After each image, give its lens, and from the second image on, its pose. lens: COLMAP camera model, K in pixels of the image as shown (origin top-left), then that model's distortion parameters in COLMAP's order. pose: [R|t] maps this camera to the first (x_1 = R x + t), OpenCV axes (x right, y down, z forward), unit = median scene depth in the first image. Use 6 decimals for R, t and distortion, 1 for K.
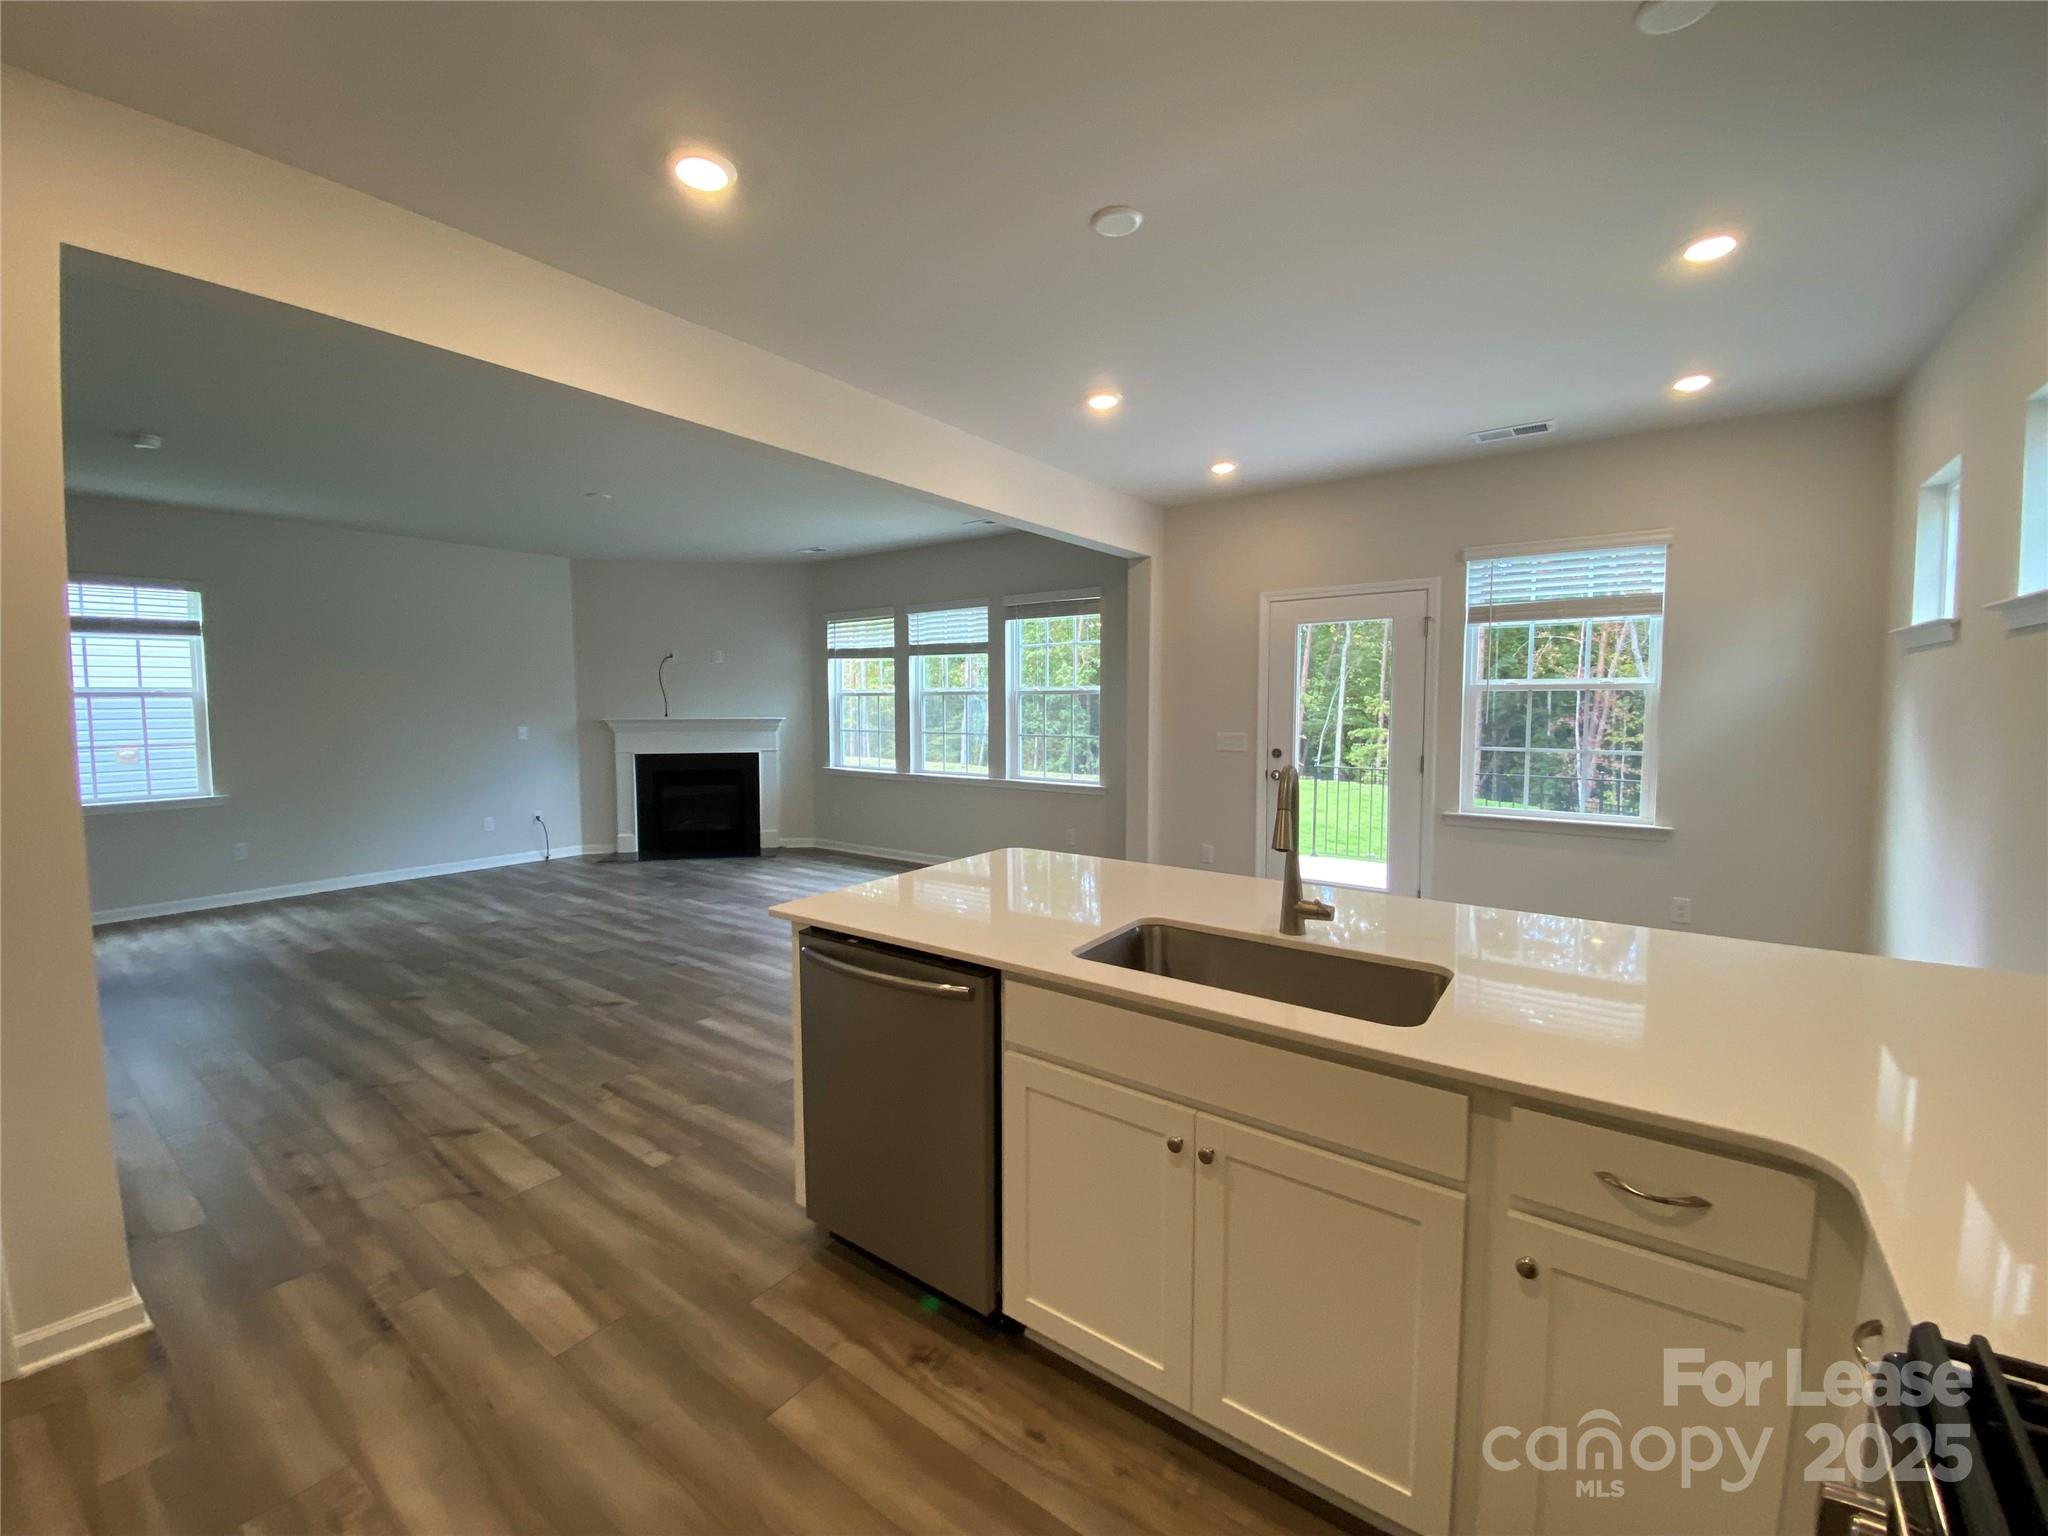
lens RADIAL K [[843.0, 0, 1027.6], [0, 843.0, 754.4], [0, 0, 1]] dist [0.021349, -0.021446]
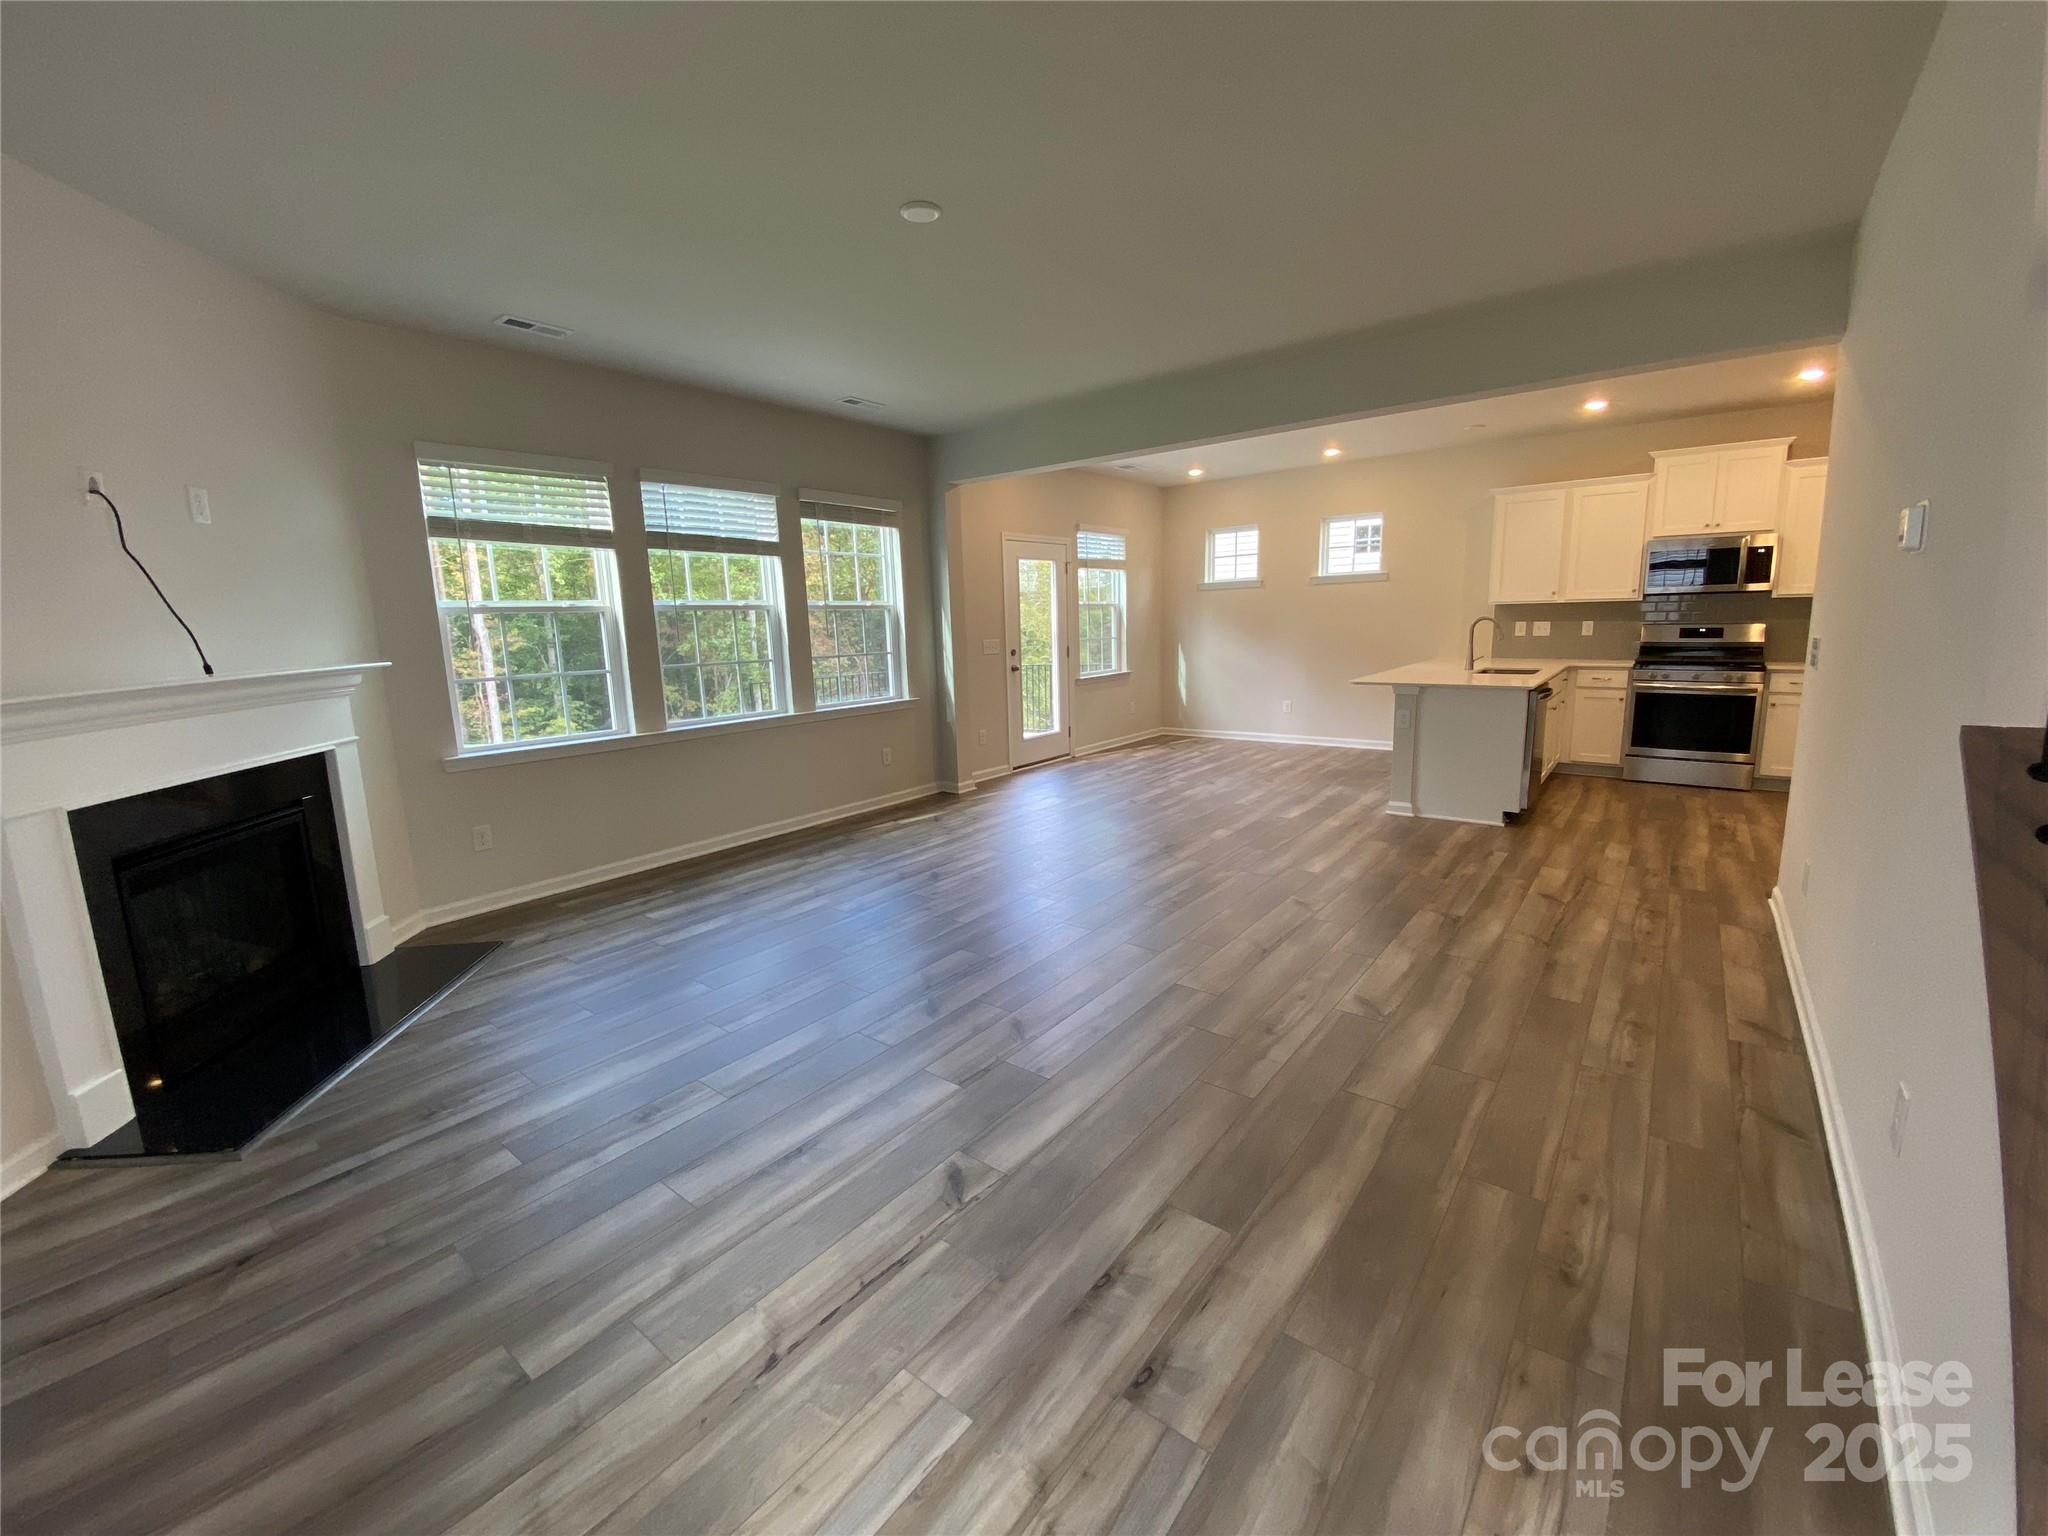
lens RADIAL K [[843.0, 0, 1027.6], [0, 843.0, 754.4], [0, 0, 1]] dist [0.021349, -0.021446]
pose [[0.011512, -0.155013, 0.987845, -0.919442], [0.094024, 0.983701, 0.153267, -0.039179], [-0.995503, 0.091117, 0.025899, 0.814485]]
